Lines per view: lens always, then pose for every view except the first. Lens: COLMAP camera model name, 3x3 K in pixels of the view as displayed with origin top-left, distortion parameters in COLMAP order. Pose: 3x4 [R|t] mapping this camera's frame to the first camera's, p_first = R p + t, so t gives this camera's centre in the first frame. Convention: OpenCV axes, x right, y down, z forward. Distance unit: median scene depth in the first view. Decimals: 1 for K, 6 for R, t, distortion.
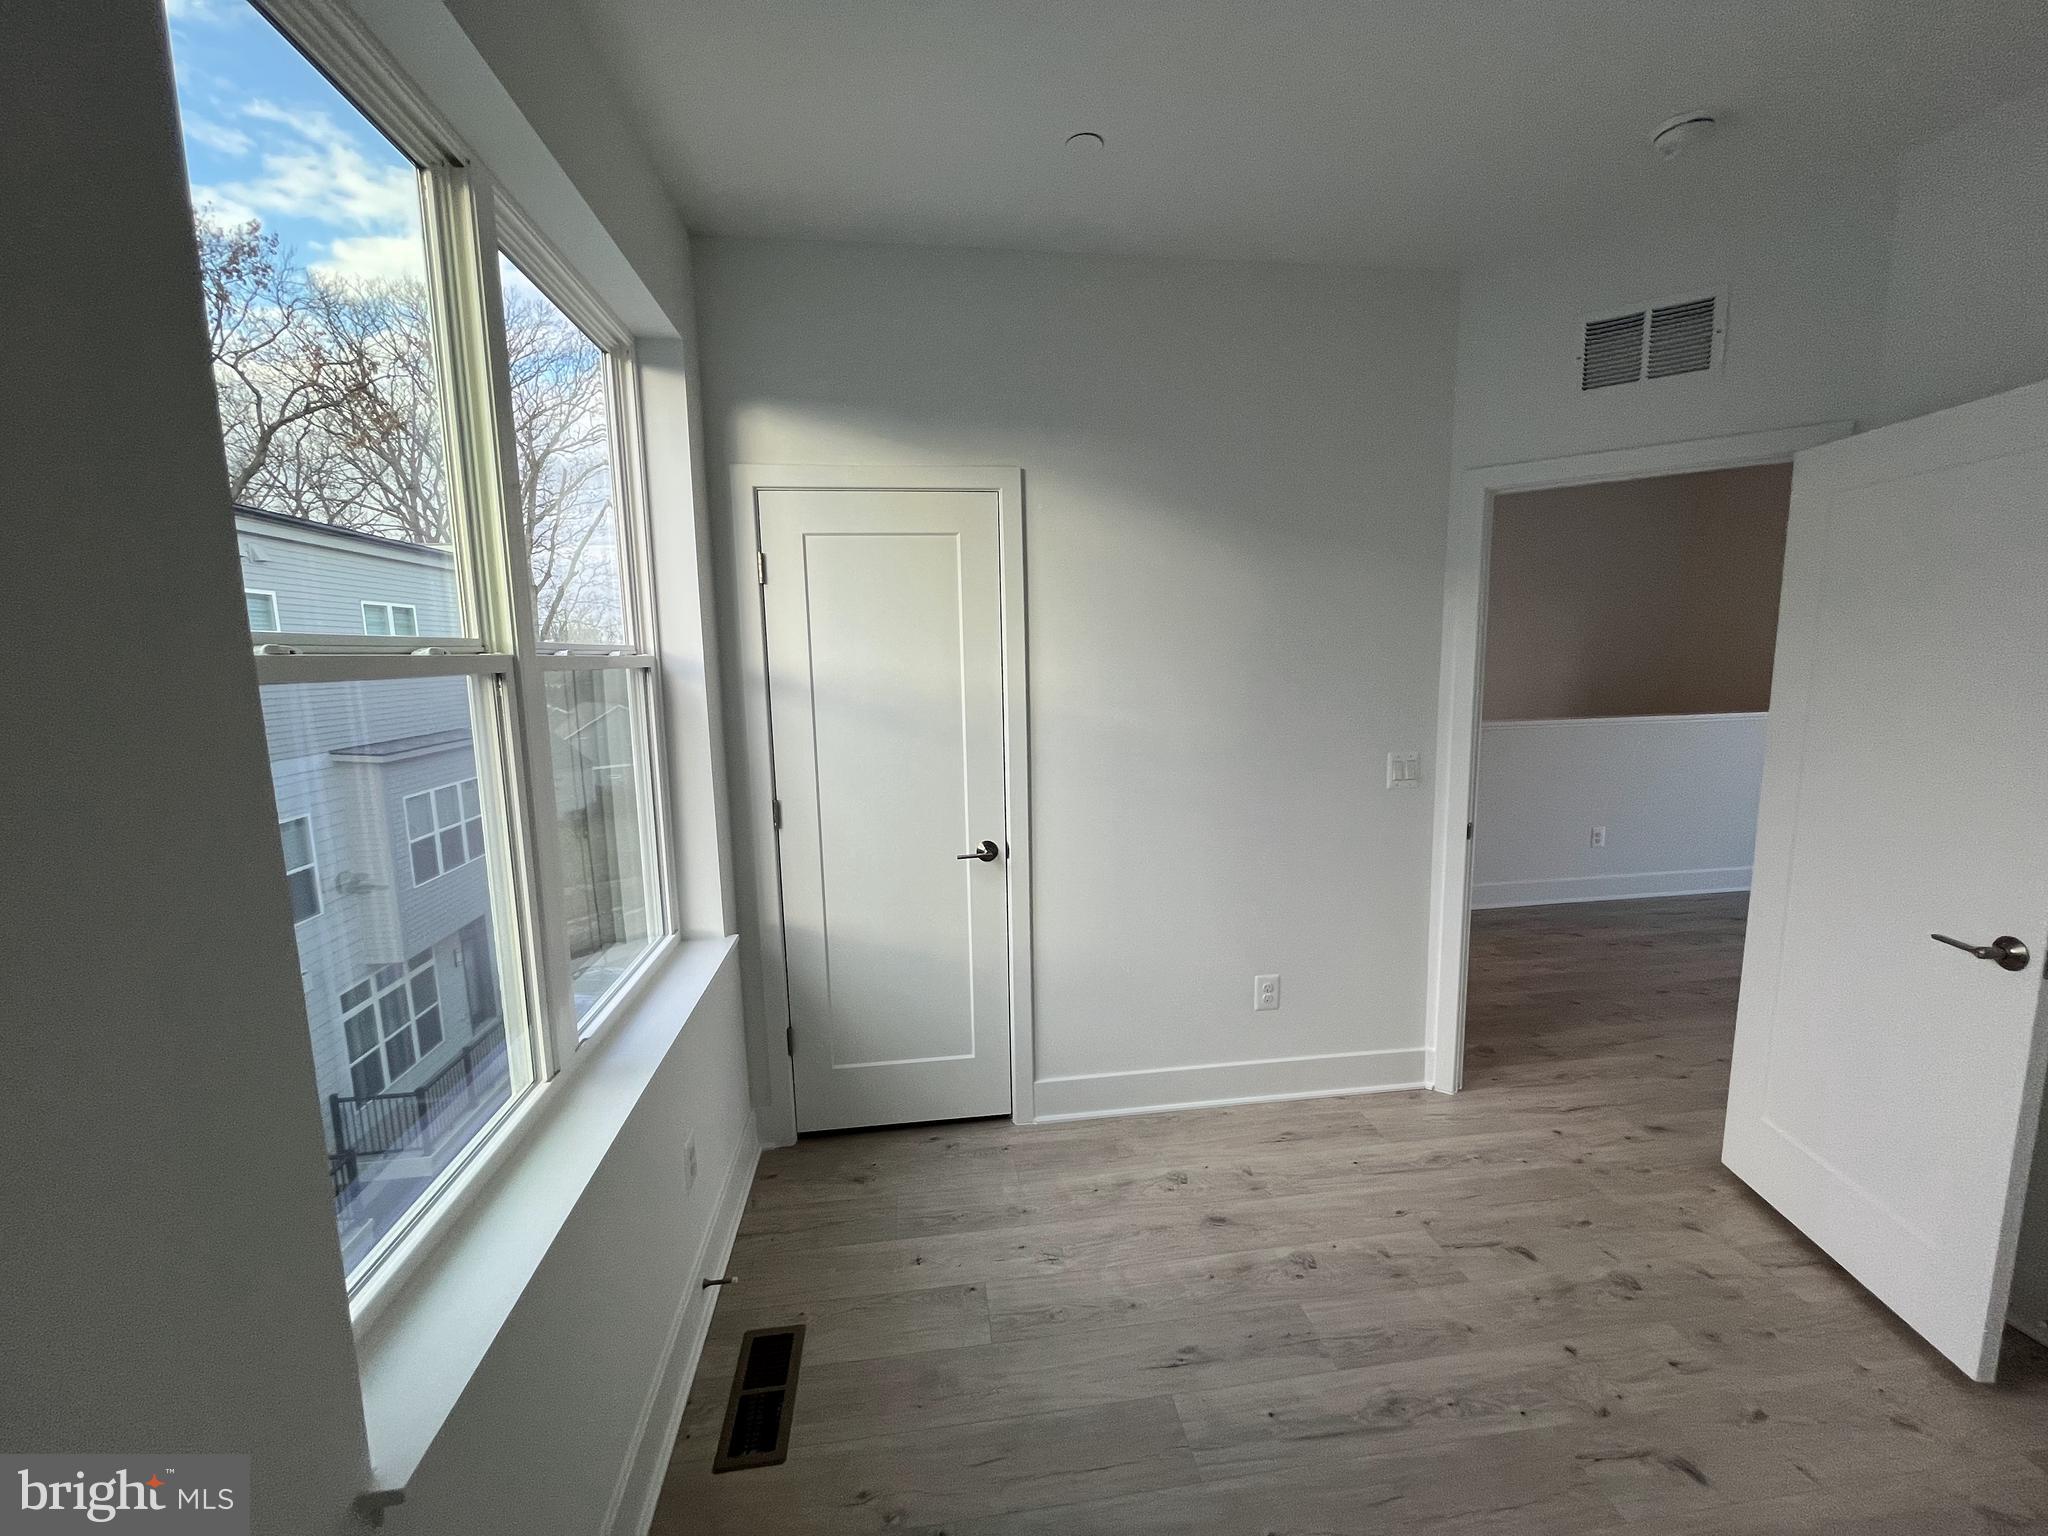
lens RADIAL K [[823.8, 0, 1026.1], [0, 823.8, 764.8], [0, 0, 1]] dist [-0.002042, -0.000060]
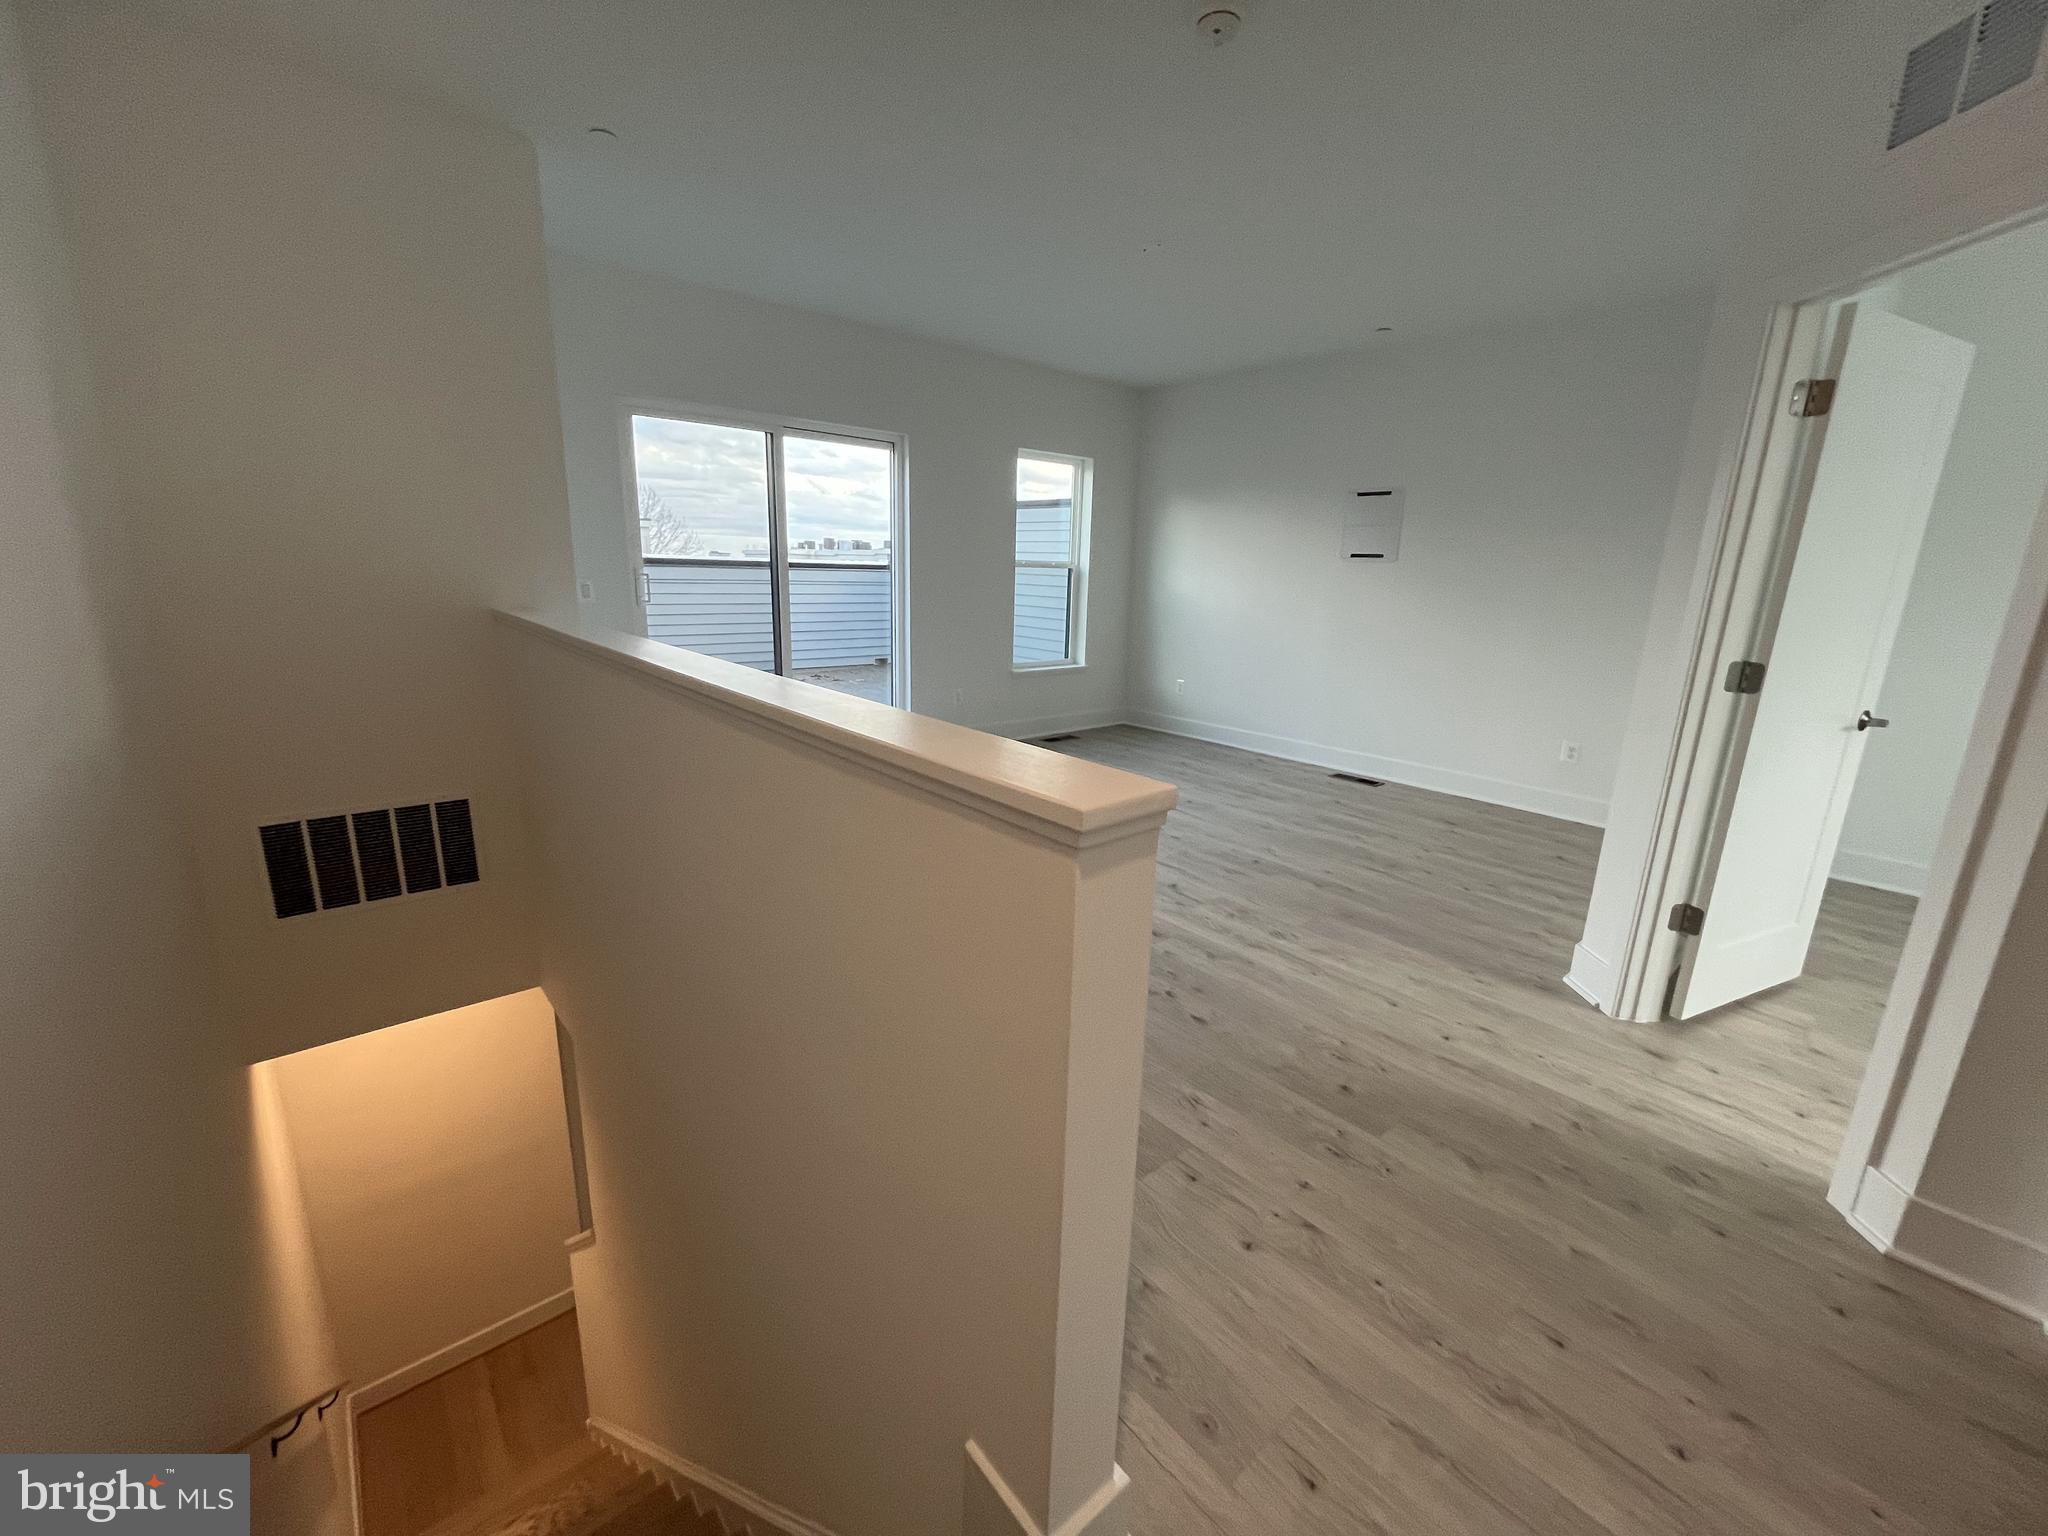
lens RADIAL K [[823.8, 0, 1021.0], [0, 823.8, 762.2], [0, 0, 1]] dist [-0.002042, -0.000060]
pose [[-0.540331, -0.199717, 0.817408, 0.636428], [0.097856, 0.949919, 0.296779, -0.267117], [-0.835743, 0.240347, -0.493727, 2.648987]]
